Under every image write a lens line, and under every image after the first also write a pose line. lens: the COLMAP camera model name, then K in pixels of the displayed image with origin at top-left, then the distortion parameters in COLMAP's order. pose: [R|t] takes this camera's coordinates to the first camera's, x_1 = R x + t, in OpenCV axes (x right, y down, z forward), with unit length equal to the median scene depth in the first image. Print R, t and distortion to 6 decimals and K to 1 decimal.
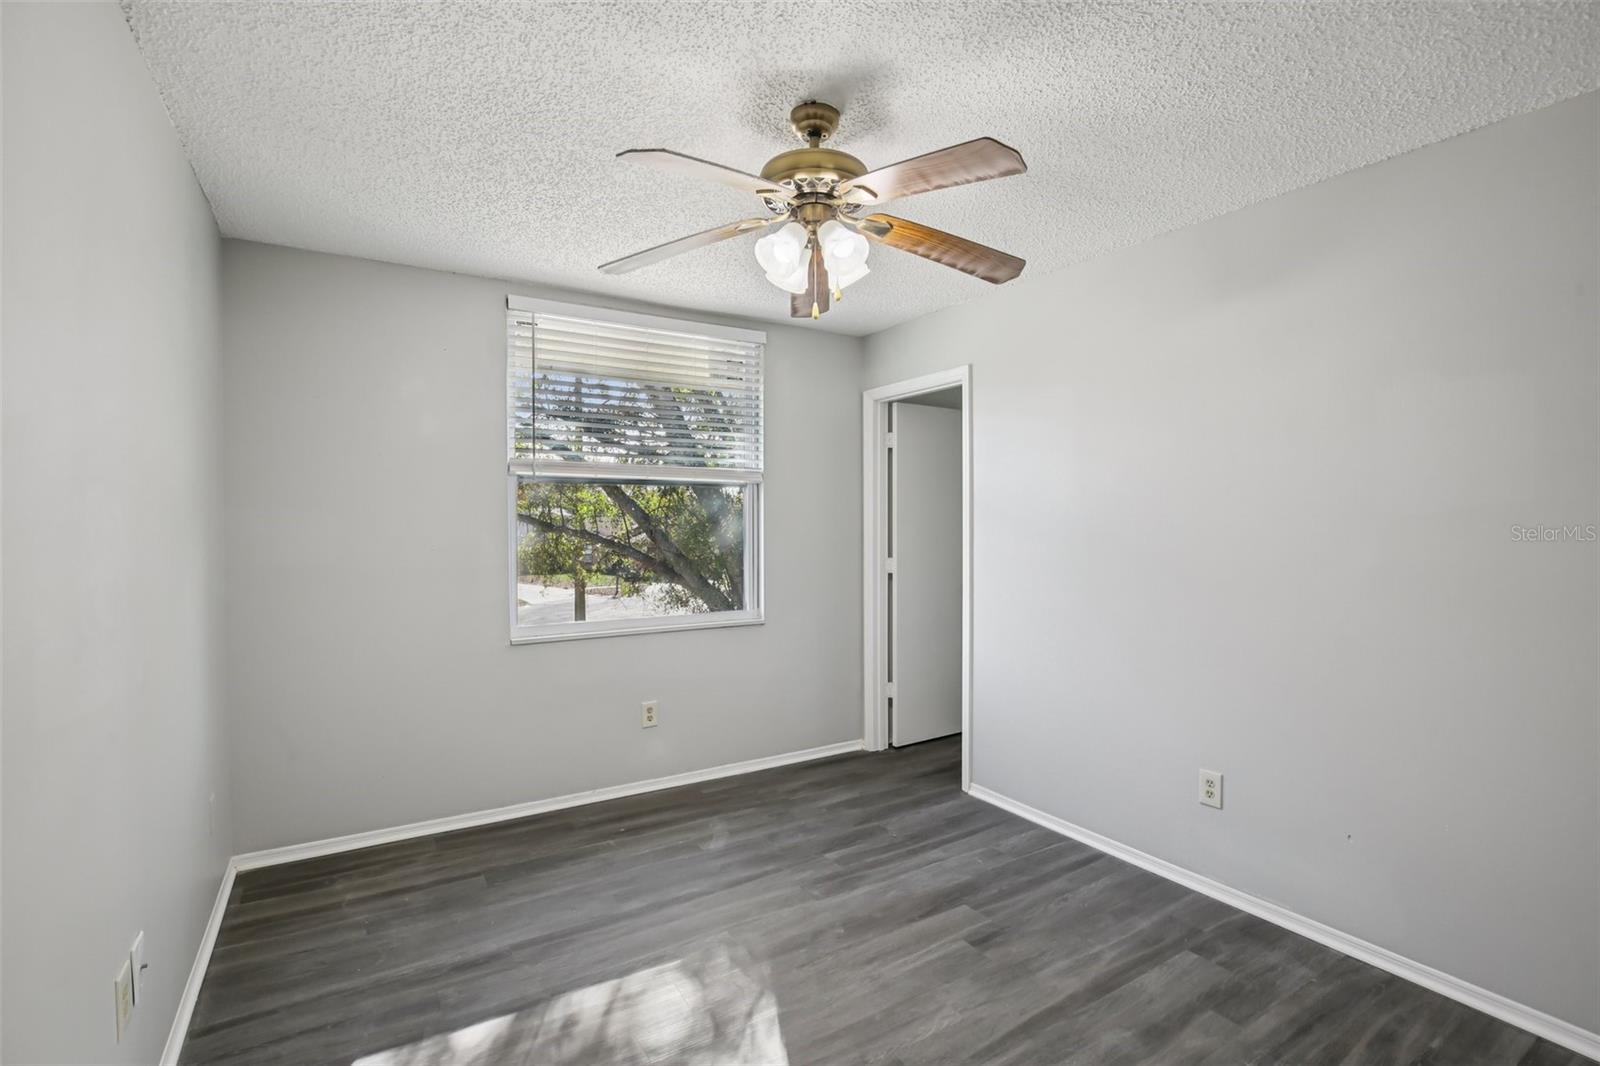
lens RADIAL K [[725.5, 0, 798.9], [0, 725.5, 527.1], [0, 0, 1]] dist [-0.019459, 0.000412]
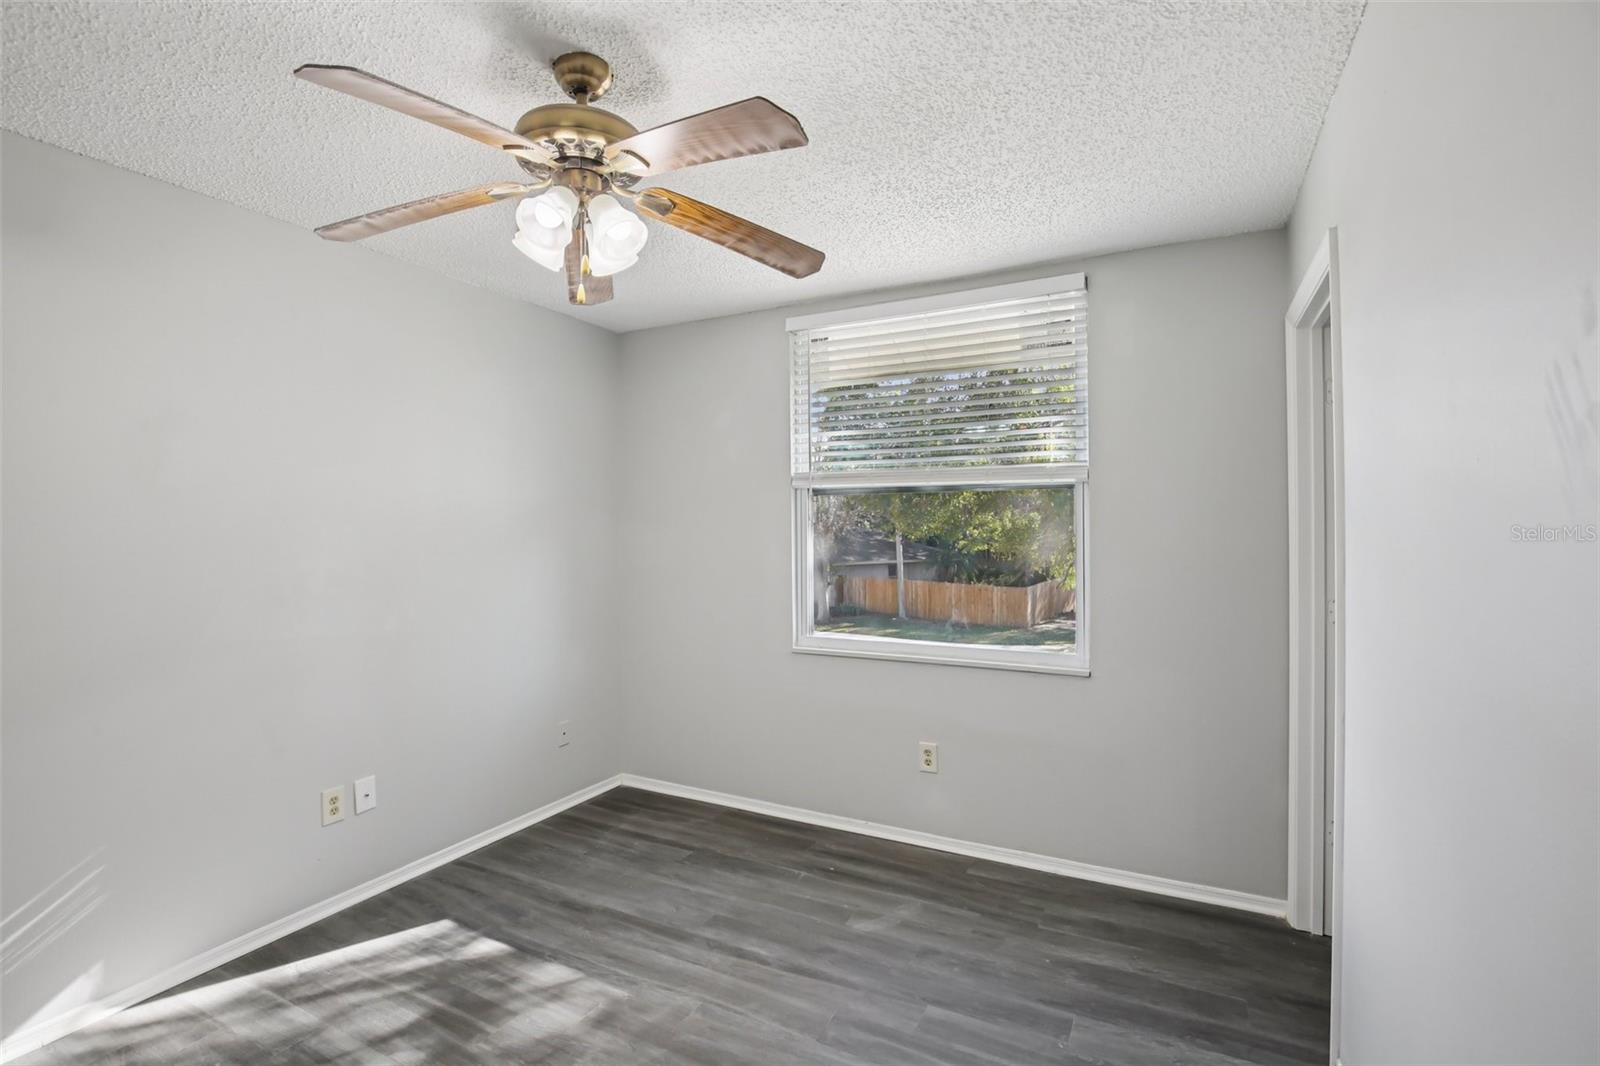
lens RADIAL K [[746.6, 0, 800.0], [0, 746.6, 533.0], [0, 0, 1]] dist [-0.021650, -0.000112]
pose [[0.510923, 0.004211, -0.859616, 0.587628], [-0.005739, 0.999982, 0.001488, -0.012342], [0.859608, 0.004173, 0.510938, 0.509207]]
